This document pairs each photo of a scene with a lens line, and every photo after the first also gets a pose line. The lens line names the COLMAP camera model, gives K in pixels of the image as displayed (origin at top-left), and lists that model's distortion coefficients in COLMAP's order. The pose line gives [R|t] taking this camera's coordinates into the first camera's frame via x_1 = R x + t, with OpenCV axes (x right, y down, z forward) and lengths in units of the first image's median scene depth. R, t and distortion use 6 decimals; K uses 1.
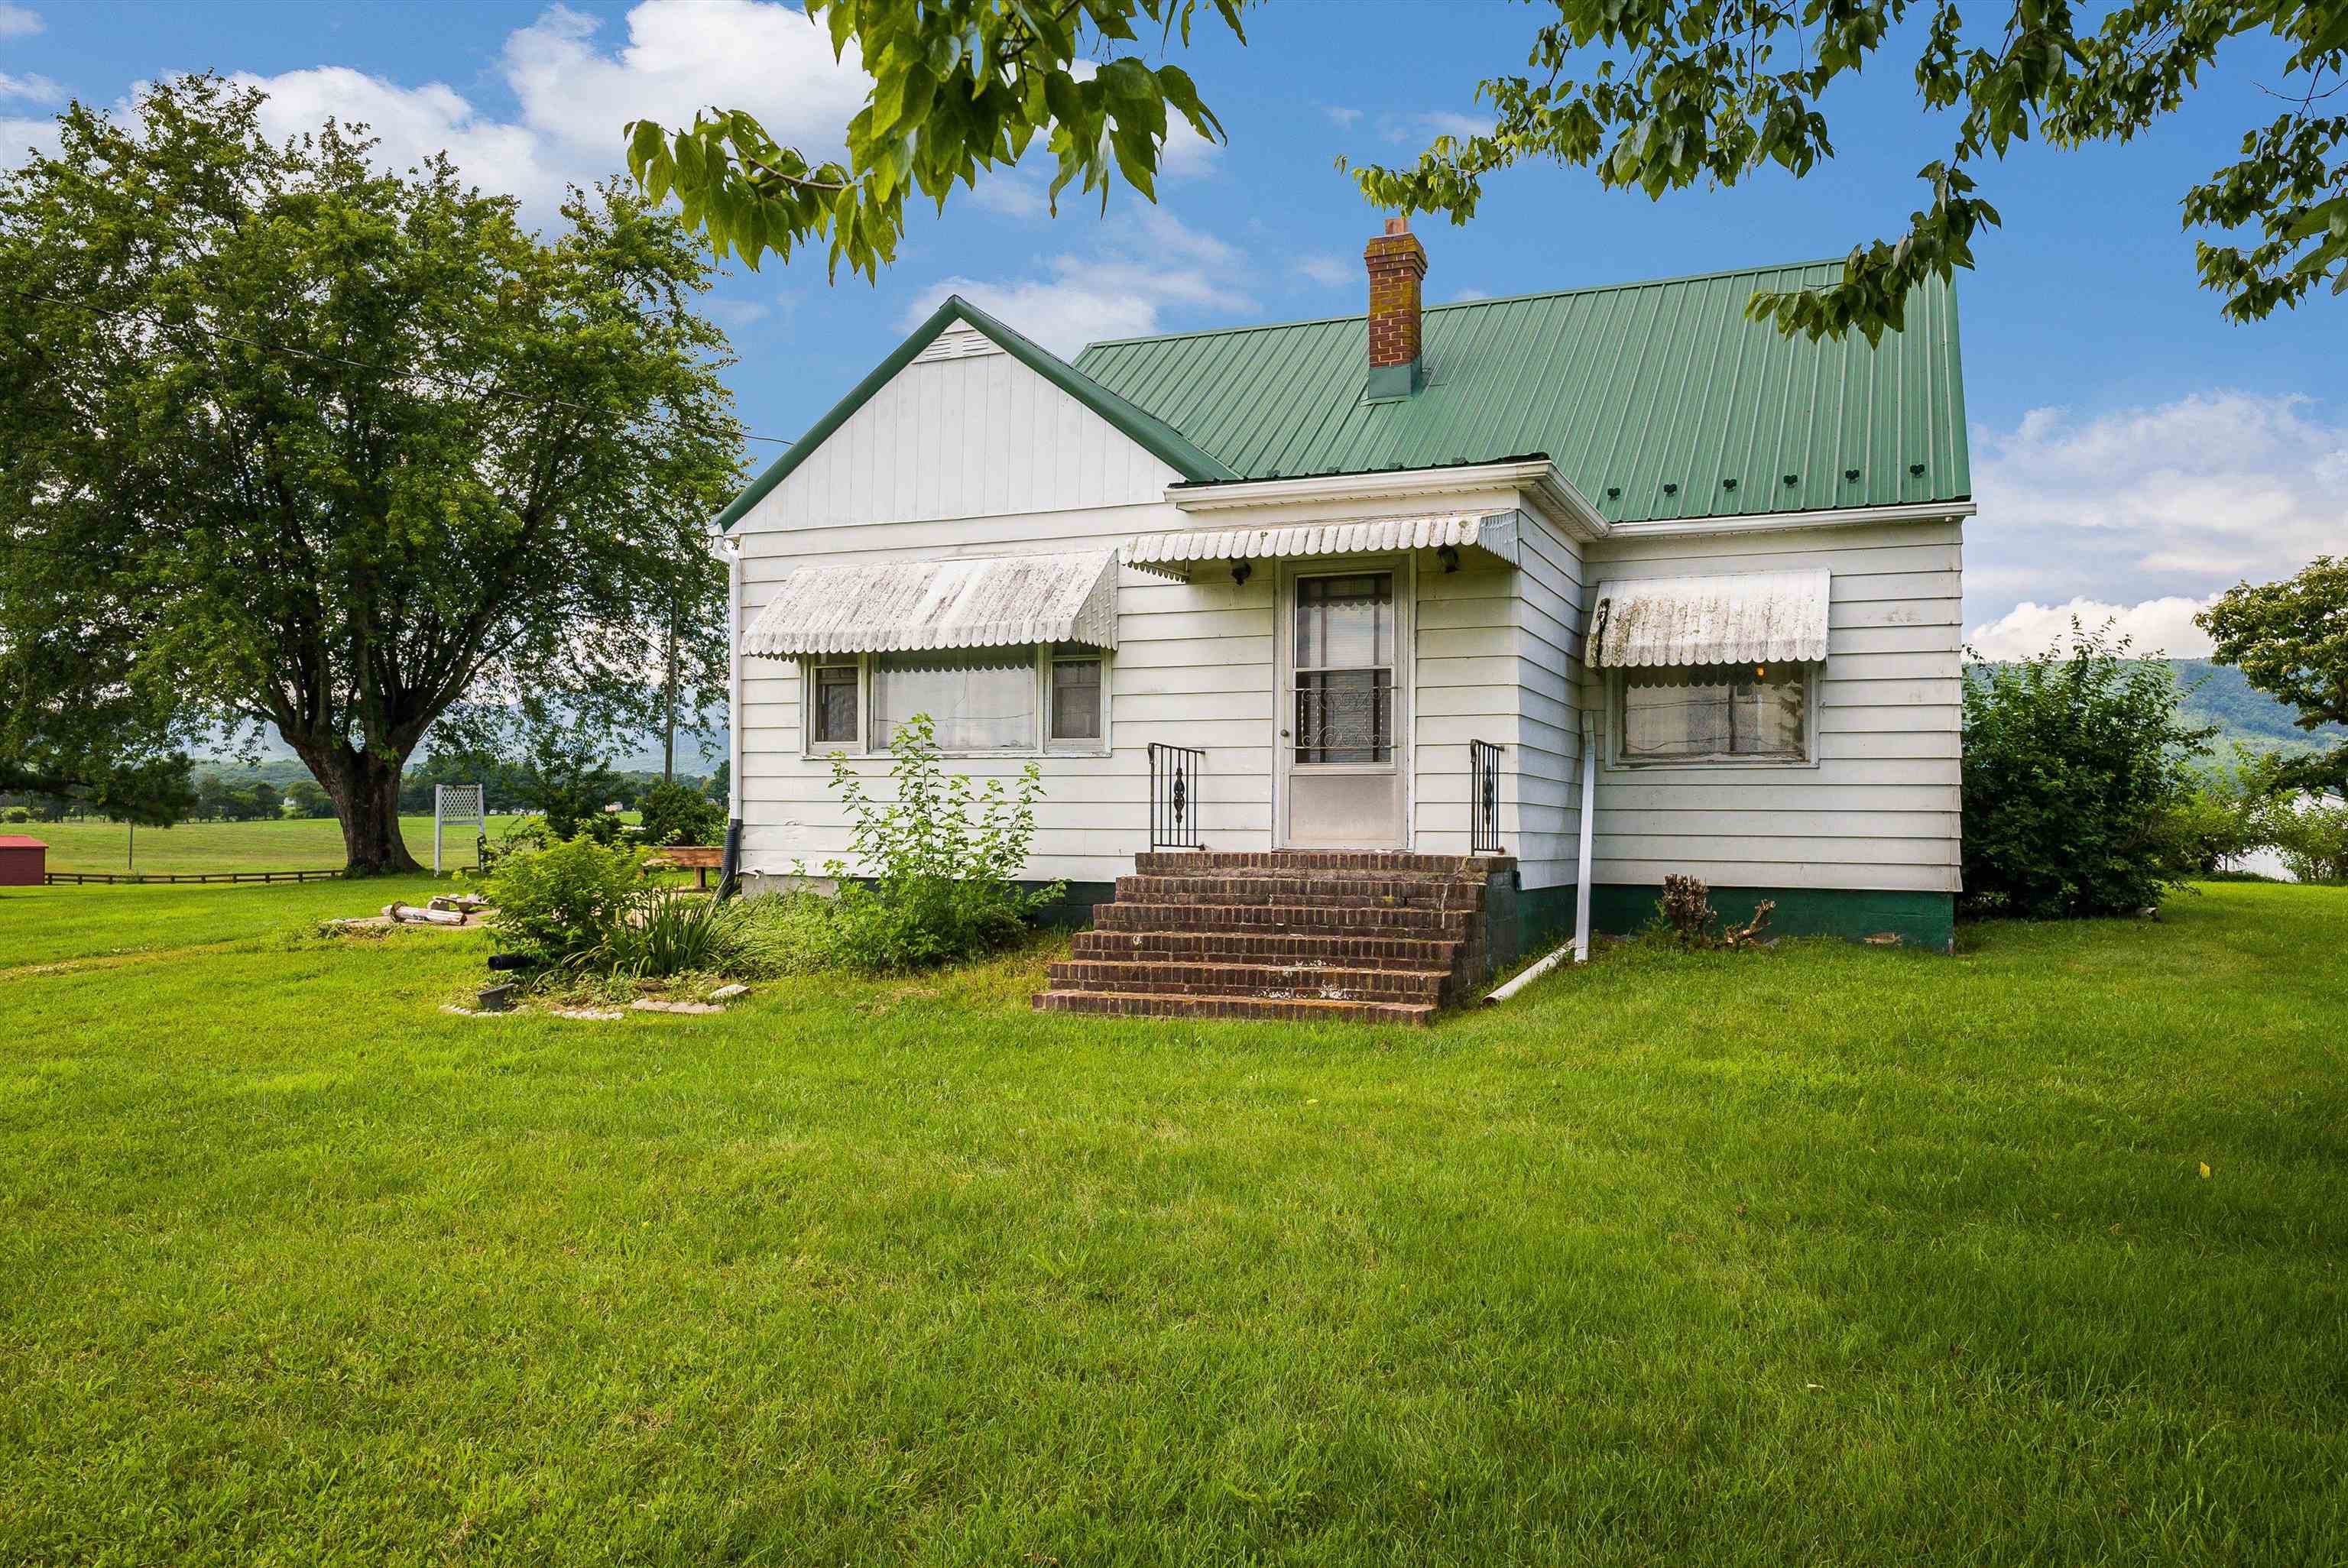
lens RADIAL K [[1731.9, 0, 1192.4], [0, 1731.9, 805.4], [0, 0, 1]] dist [-0.005881, -0.000158]
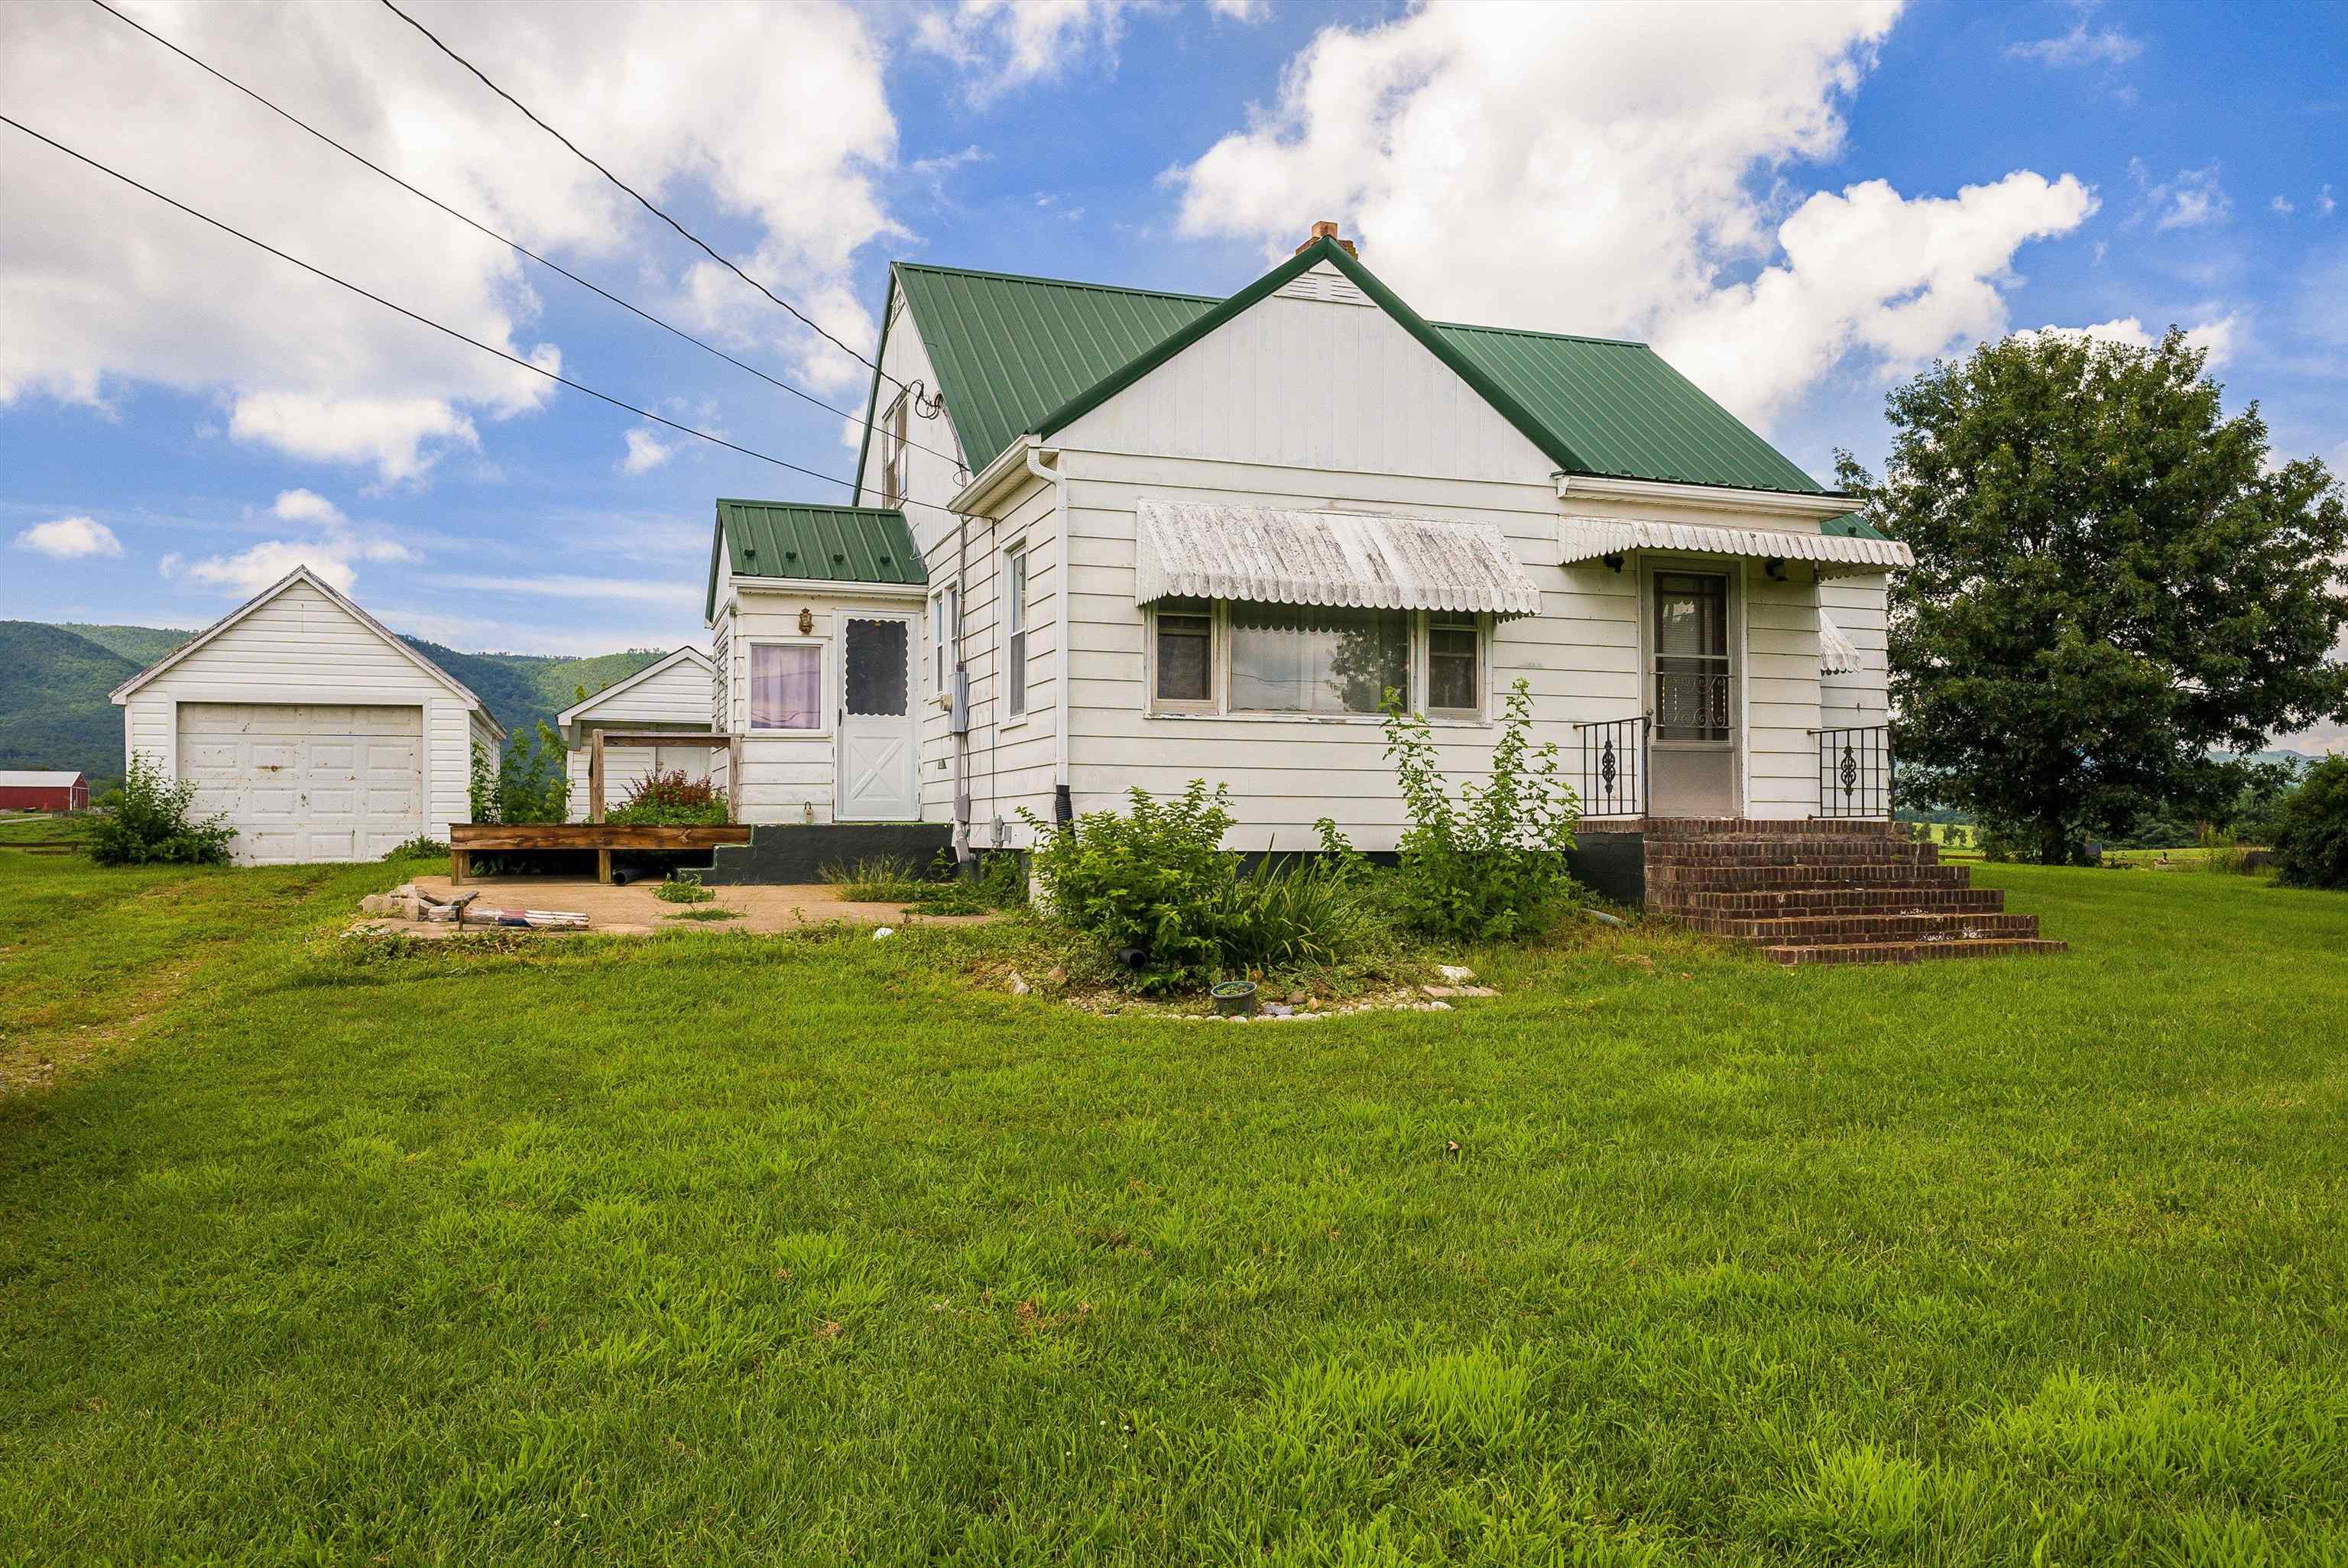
lens RADIAL K [[1785.1, 0, 1171.9], [0, 1785.1, 785.8], [0, 0, 1]] dist [-0.029713, 0.016481]
pose [[0.747931, 0.009852, 0.663703, -0.890619], [-0.009316, 0.999947, -0.004345, 0.012467], [-0.663711, -0.002933, 0.747984, 0.345052]]
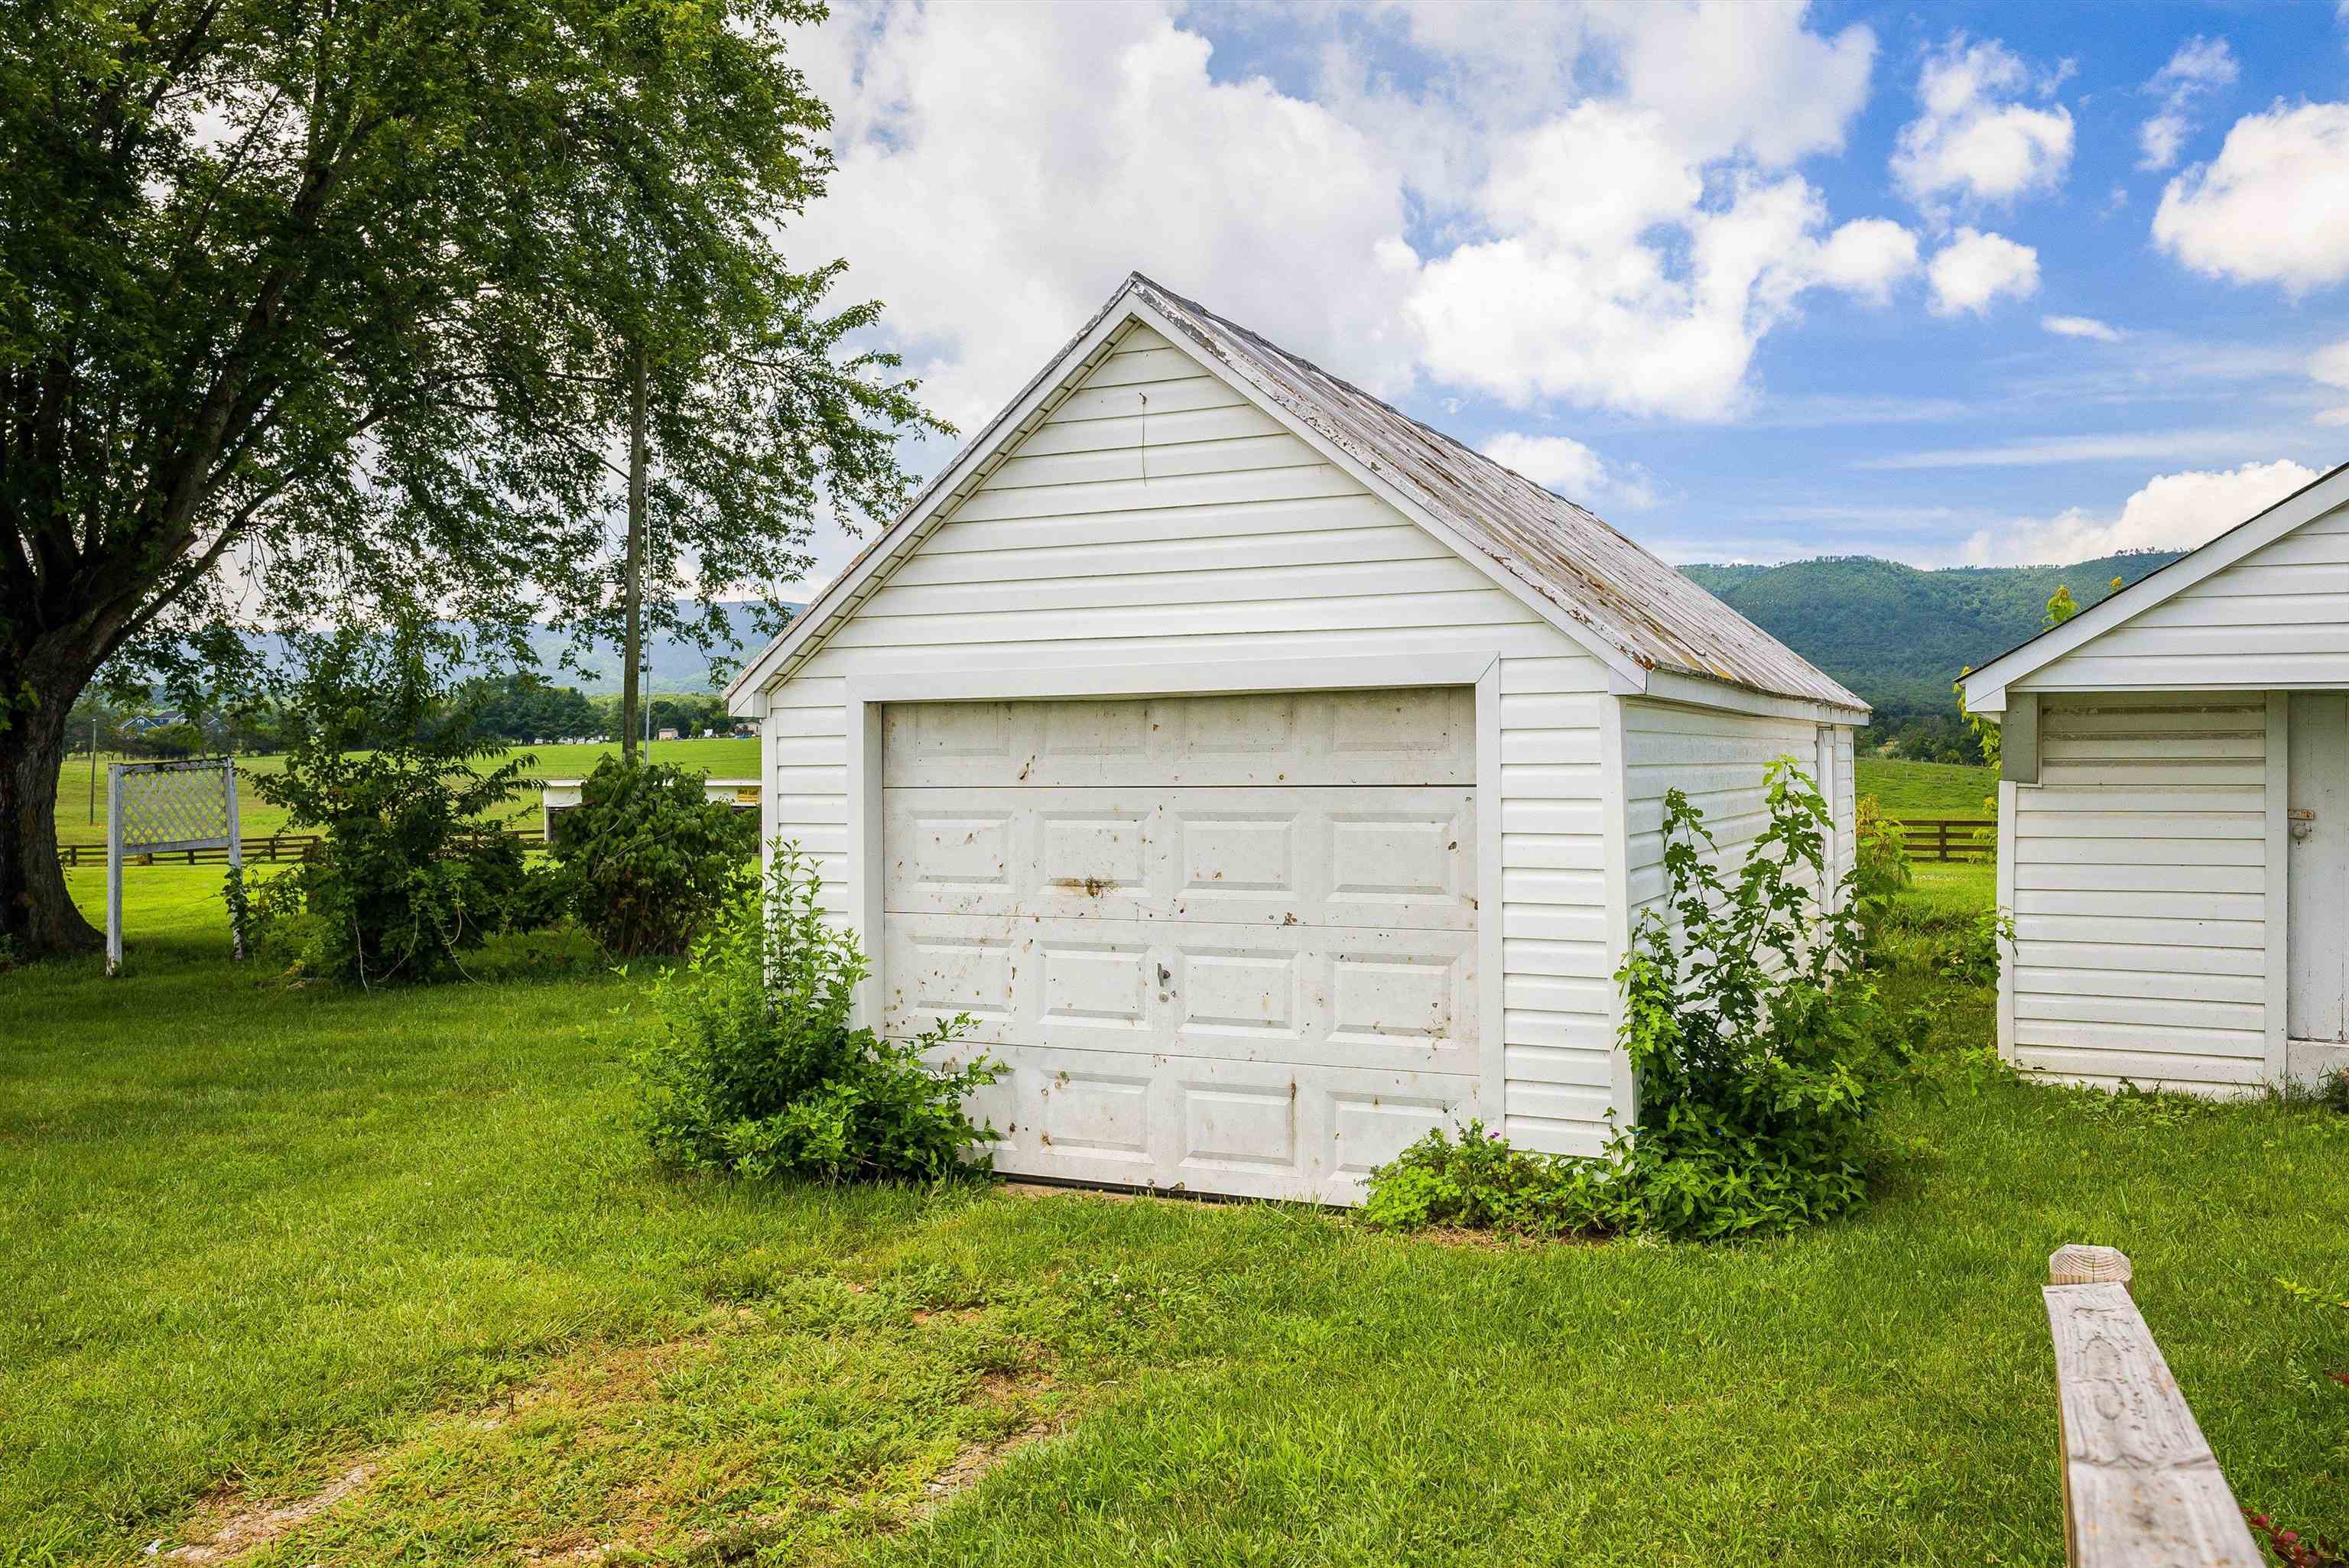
lens RADIAL K [[1785.9, 0, 1181.0], [0, 1785.9, 767.2], [0, 0, 1]] dist [-0.029713, 0.016481]
pose [[0.998428, -0.013503, -0.054407, -0.376826], [0.015021, 0.999507, 0.027578, -0.054342], [0.054007, -0.028351, 0.998138, 1.530589]]
